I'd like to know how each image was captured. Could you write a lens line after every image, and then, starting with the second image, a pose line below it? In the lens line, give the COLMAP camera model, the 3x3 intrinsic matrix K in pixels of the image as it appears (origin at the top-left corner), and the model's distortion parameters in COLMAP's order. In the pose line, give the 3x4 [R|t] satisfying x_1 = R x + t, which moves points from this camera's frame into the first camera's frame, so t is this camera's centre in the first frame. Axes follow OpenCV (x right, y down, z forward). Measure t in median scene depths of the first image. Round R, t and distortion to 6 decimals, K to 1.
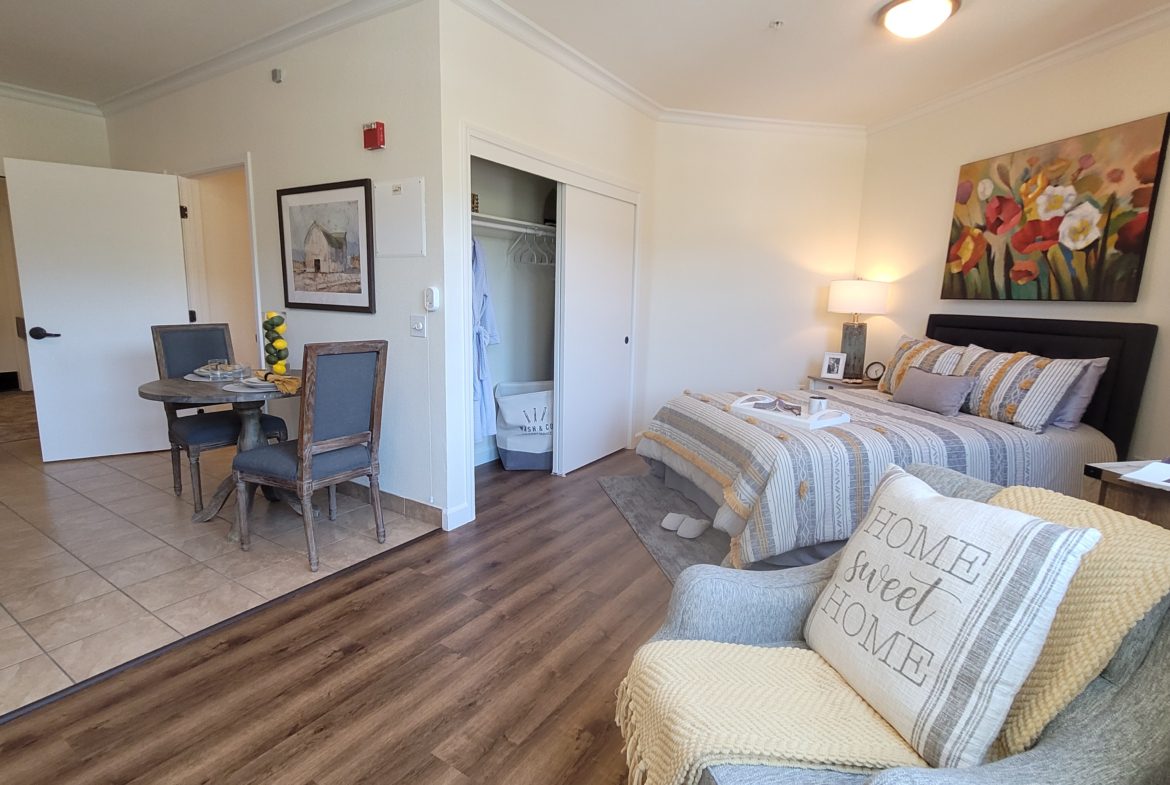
lens RADIAL K [[589.3, 0, 584.3], [0, 589.3, 397.5], [0, 0, 1]] dist [-0.005061, -0.000838]
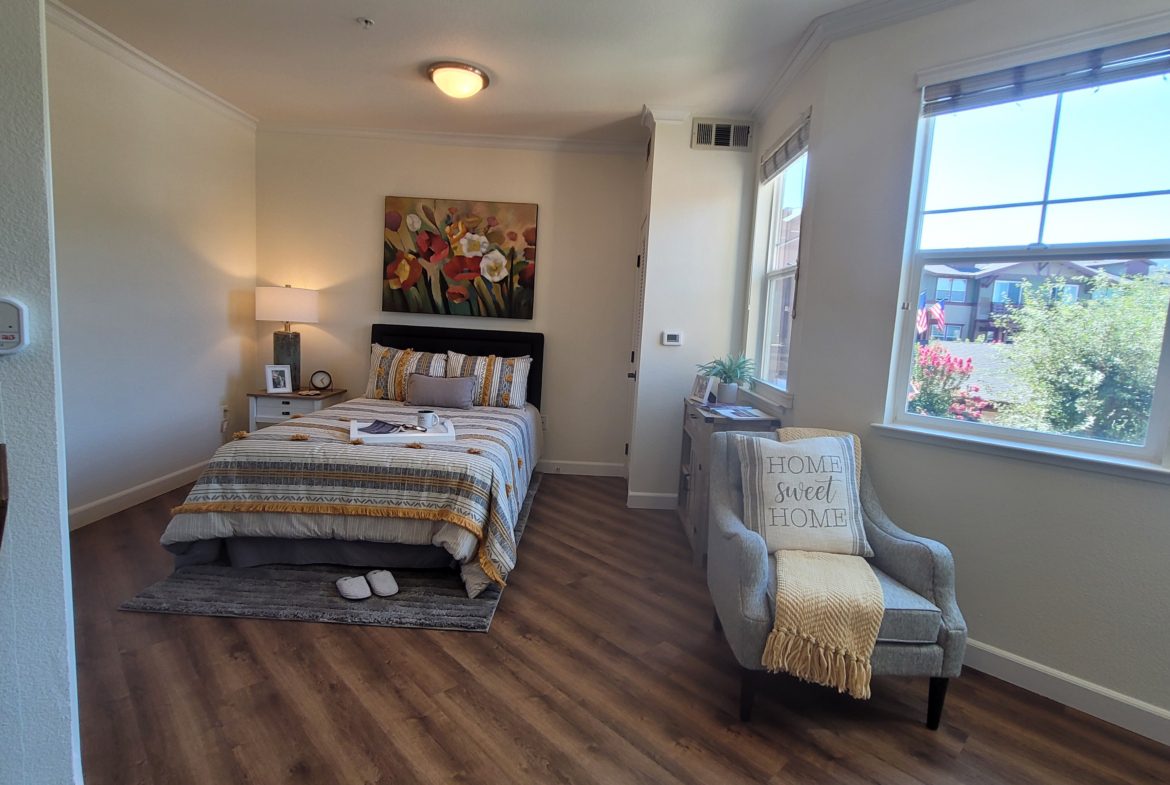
lens RADIAL K [[589.3, 0, 584.3], [0, 589.3, 397.5], [0, 0, 1]] dist [-0.005061, -0.000838]
pose [[0.189763, -0.139127, 0.971923, -0.538893], [0.115802, 0.986172, 0.118557, -0.110335], [-0.974977, 0.090052, 0.203250, 0.482722]]
